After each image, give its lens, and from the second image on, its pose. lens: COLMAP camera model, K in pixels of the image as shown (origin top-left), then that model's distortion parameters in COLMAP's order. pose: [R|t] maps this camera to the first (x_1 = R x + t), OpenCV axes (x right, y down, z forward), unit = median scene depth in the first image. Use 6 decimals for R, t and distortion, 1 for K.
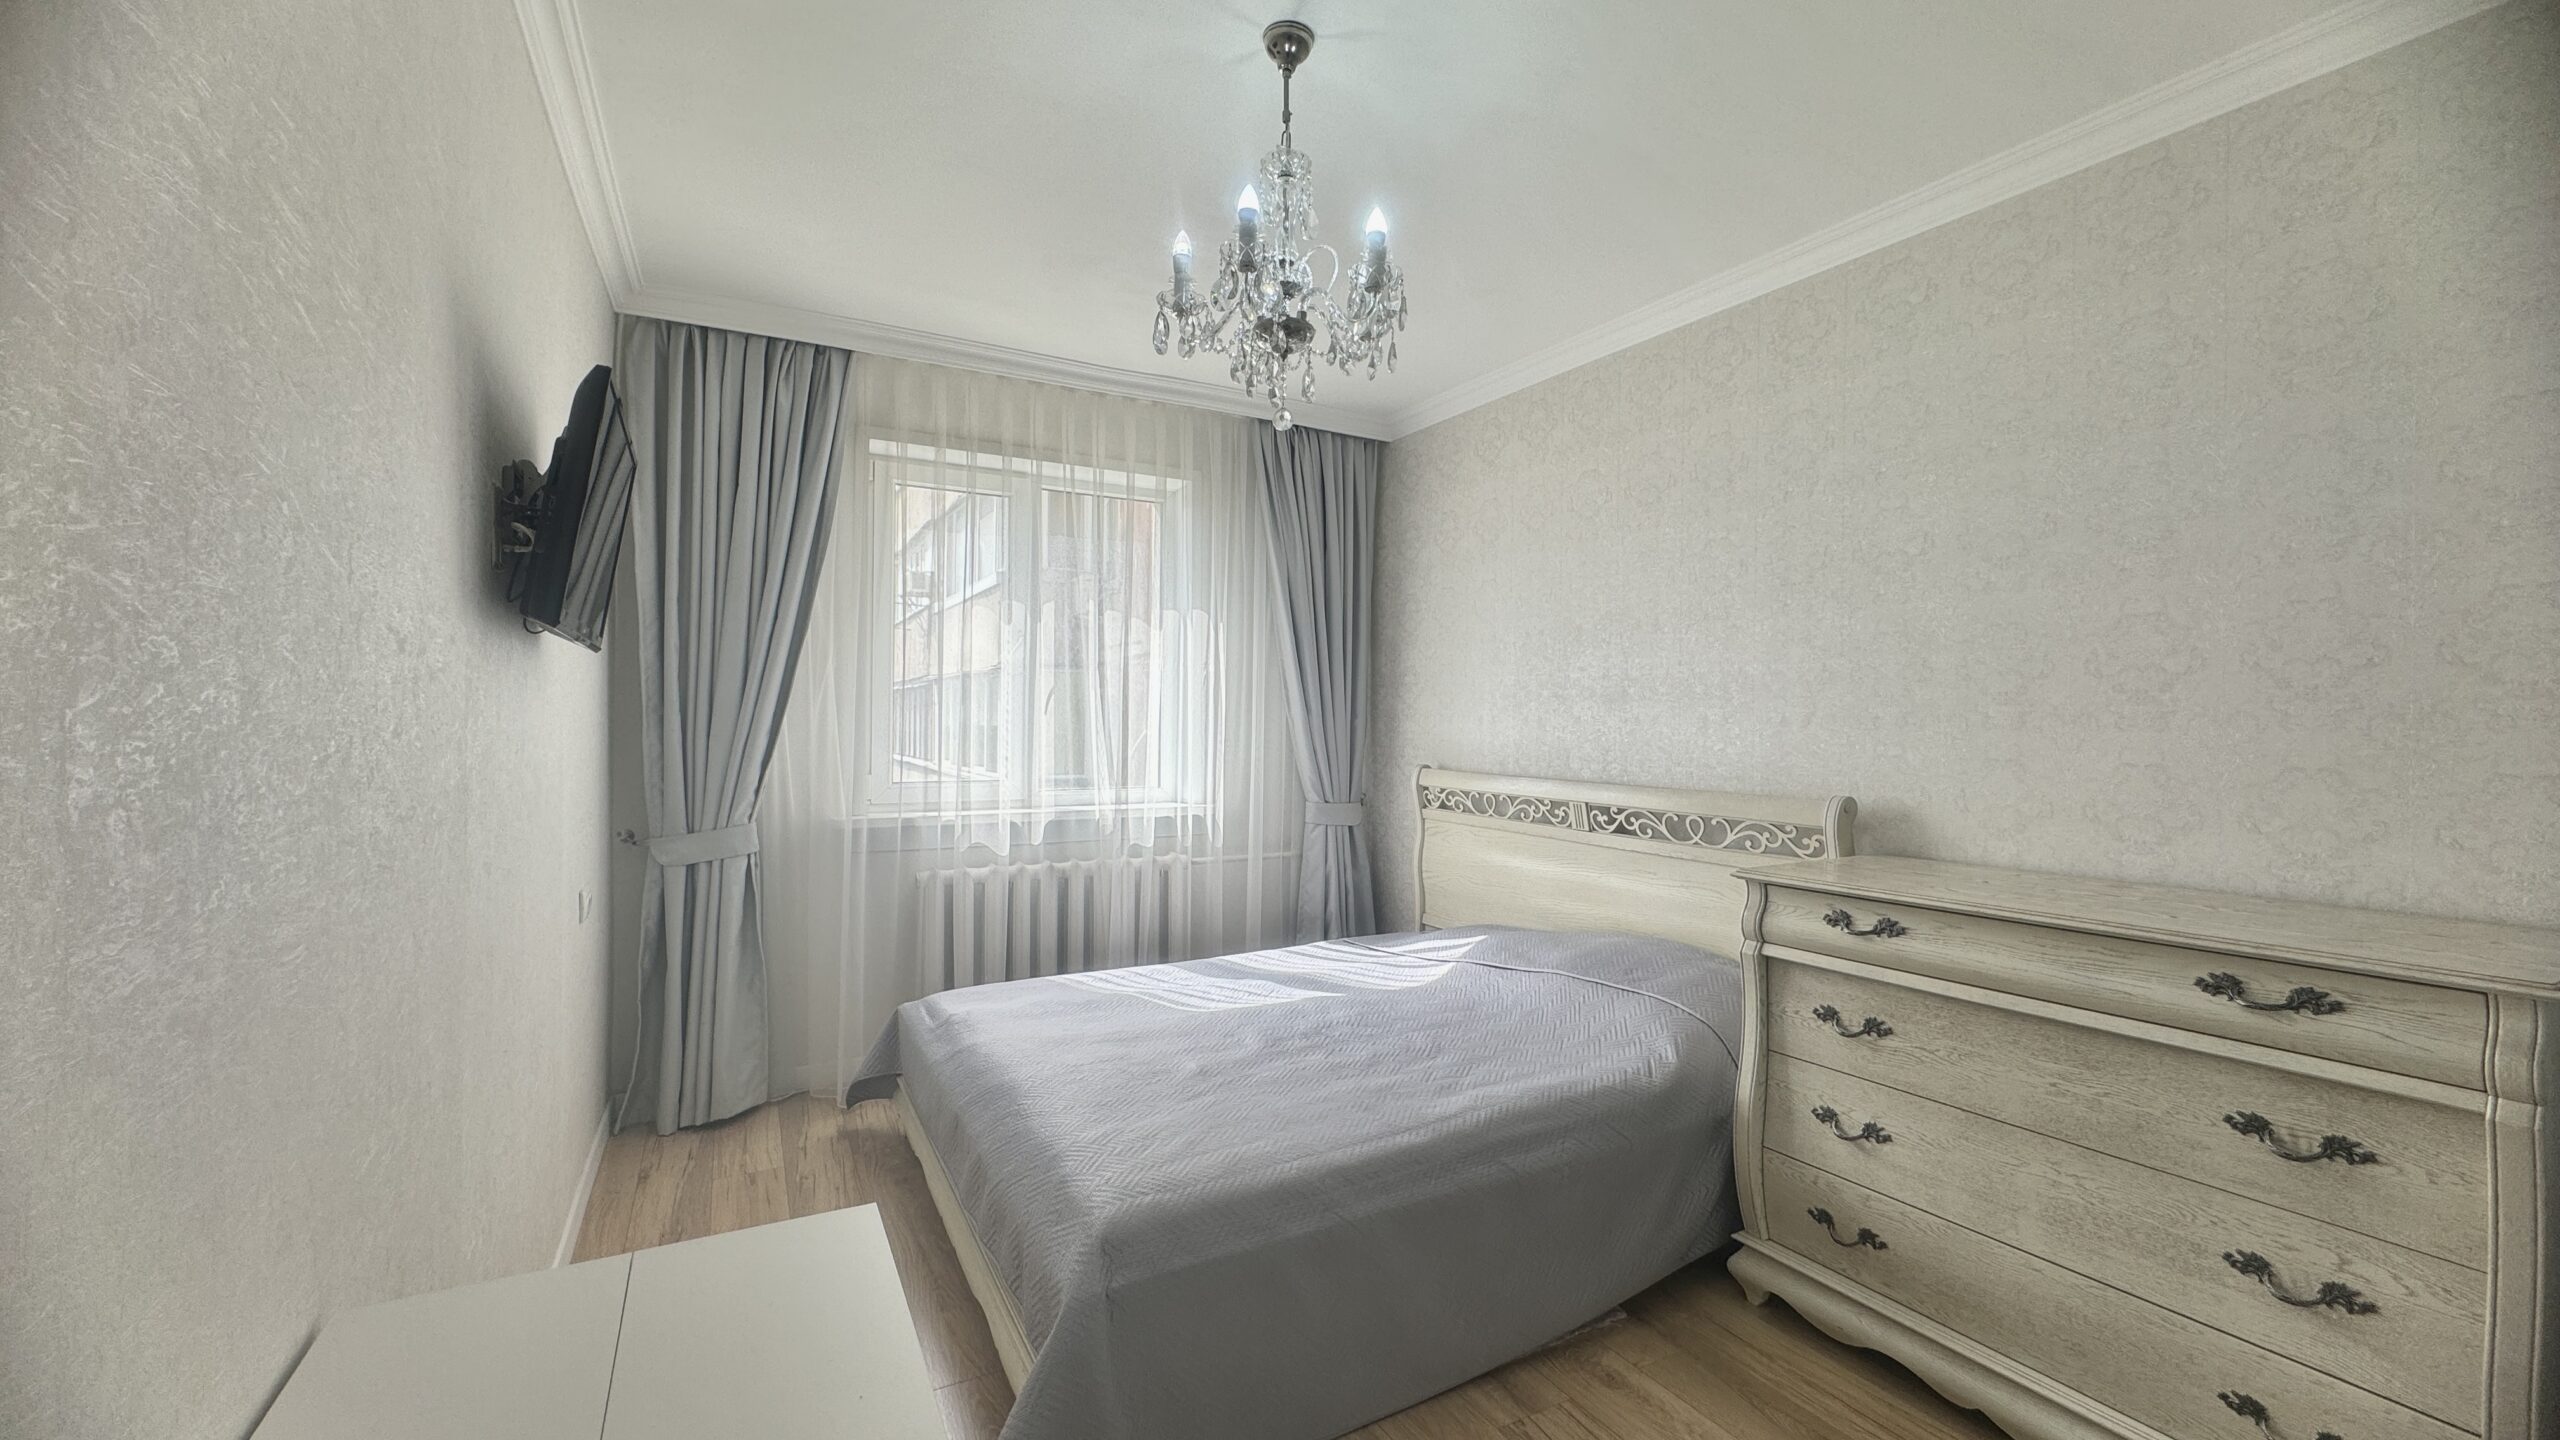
lens RADIAL K [[1018.8, 0, 1279.7], [0, 1018.8, 717.7], [0, 0, 1]] dist [-0.003291, 0.000479]
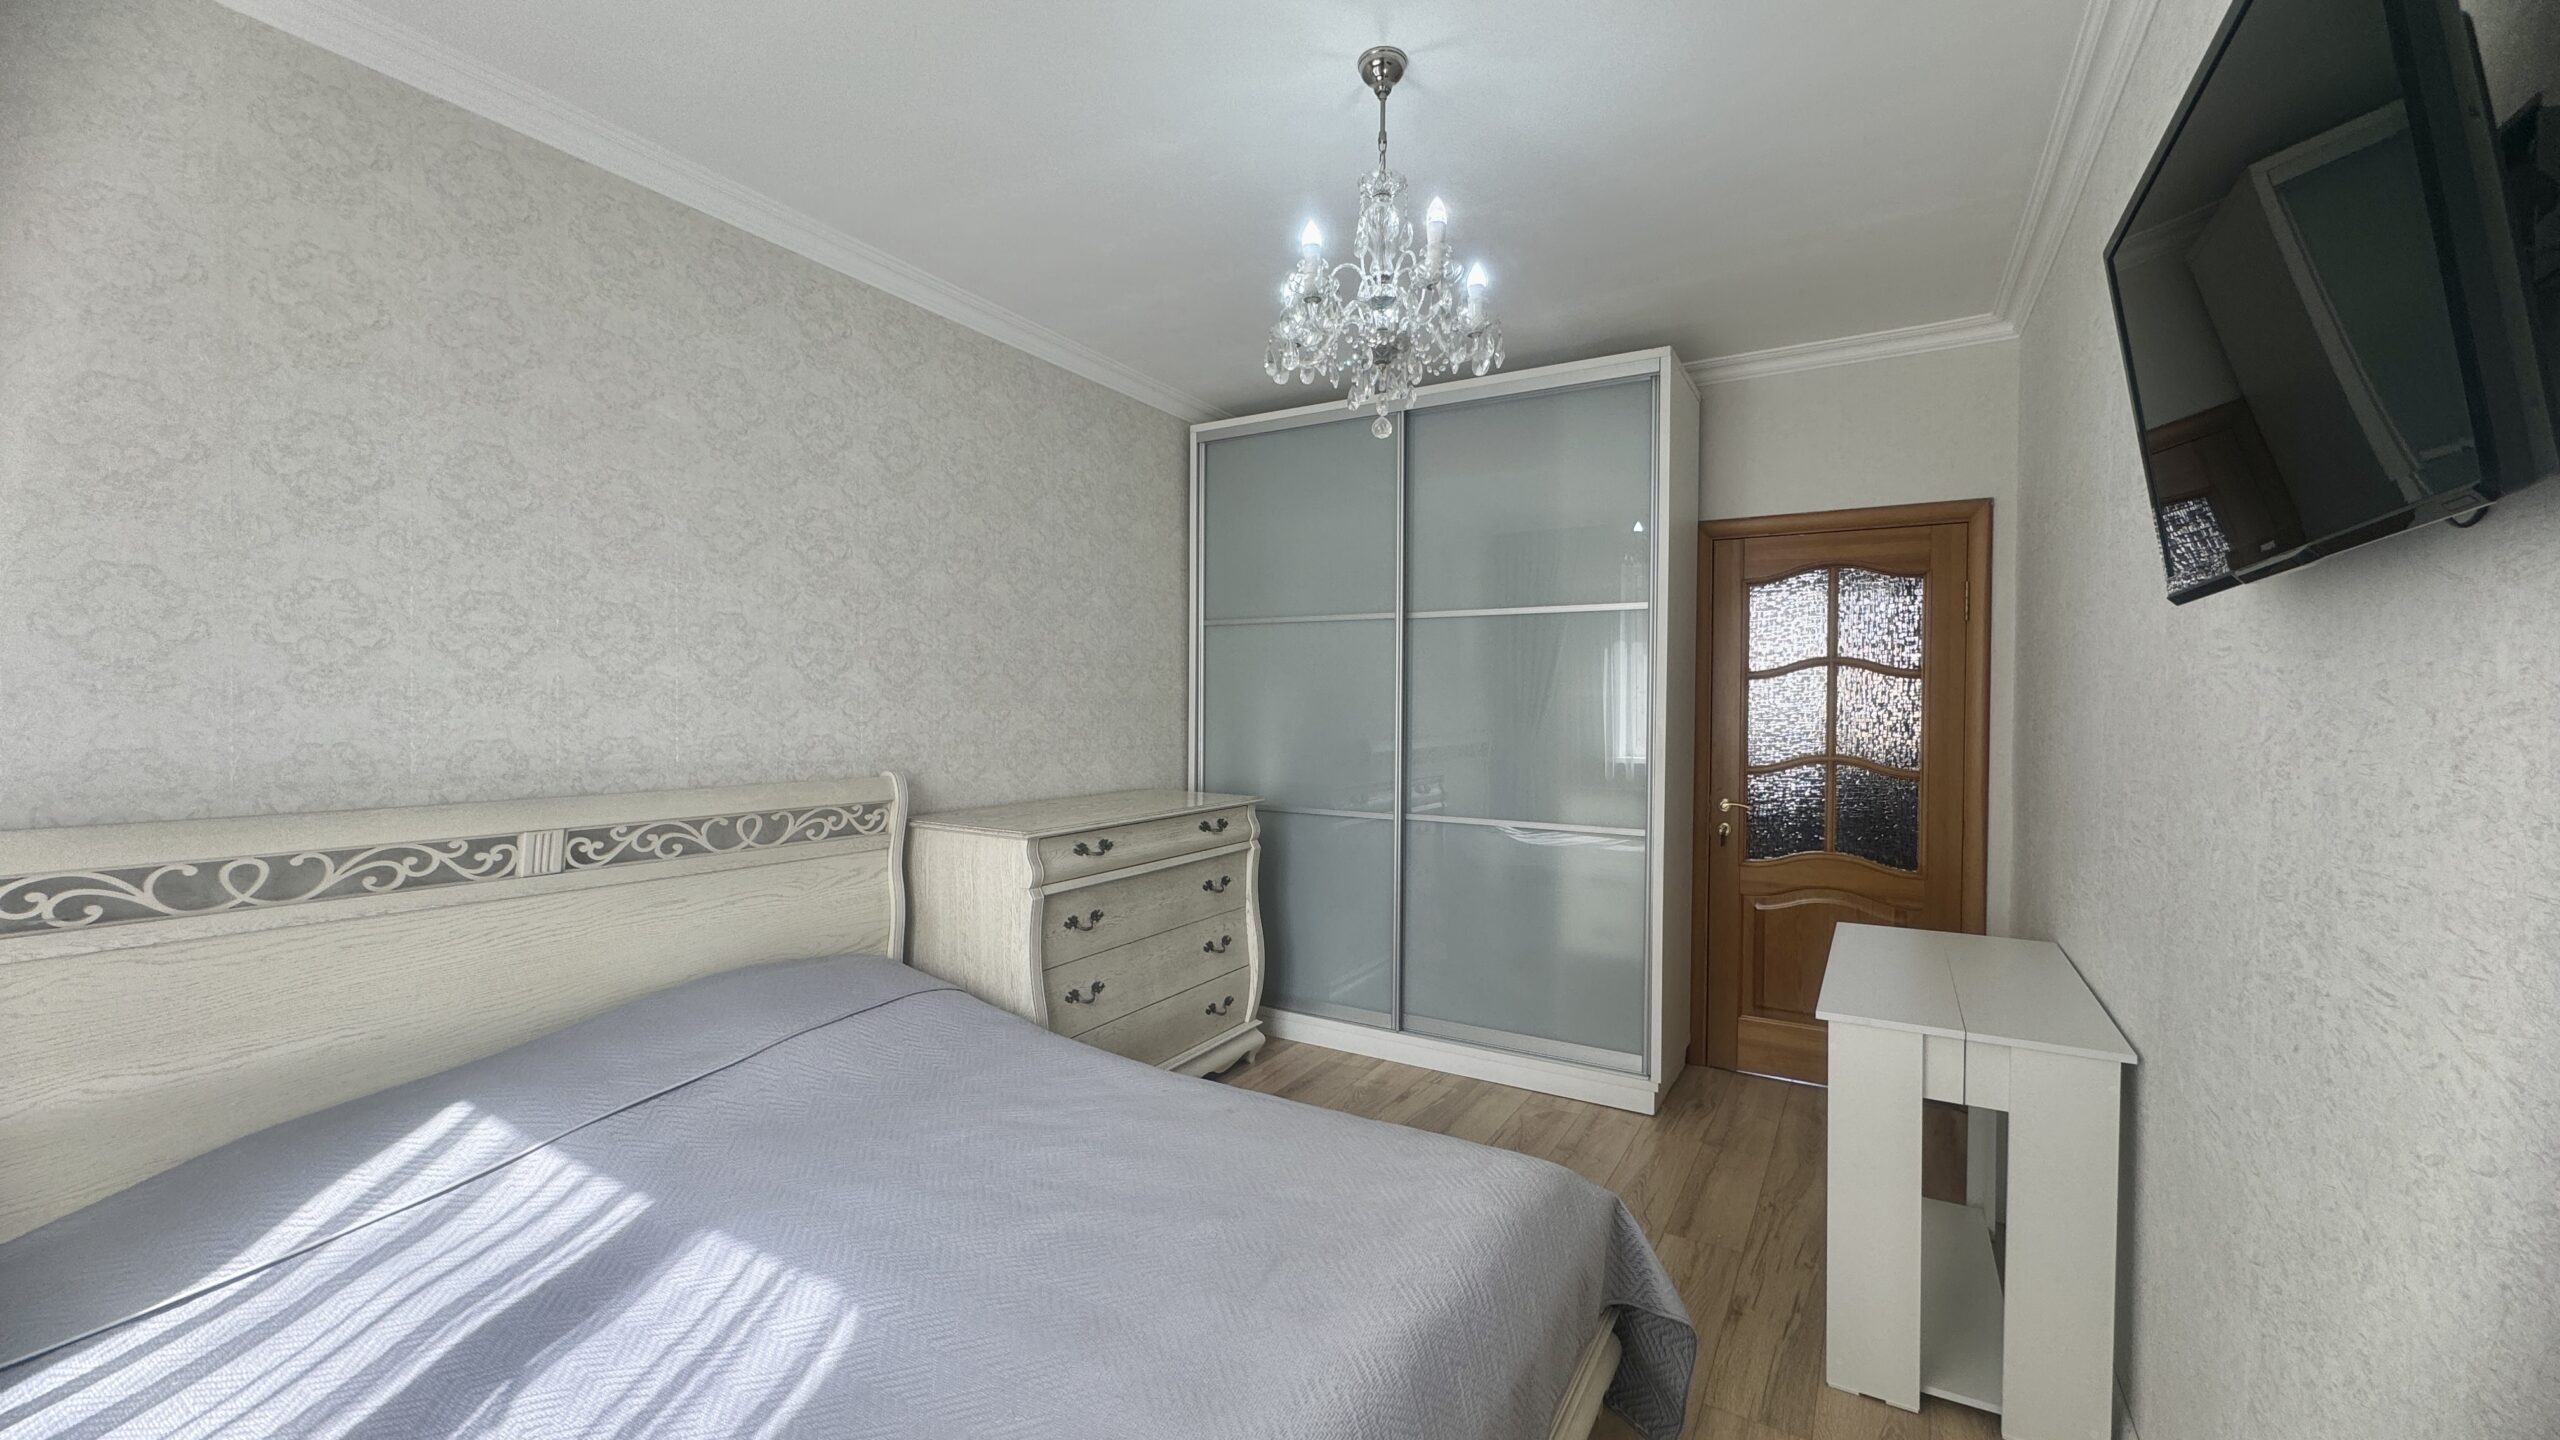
lens RADIAL K [[1018.8, 0, 1279.7], [0, 1018.8, 717.7], [0, 0, 1]] dist [-0.003291, 0.000479]
pose [[-0.507696, -0.018293, 0.861342, -0.534102], [-0.010976, 0.999831, 0.014765, -0.002740], [-0.861466, -0.001958, -0.507811, 1.013155]]
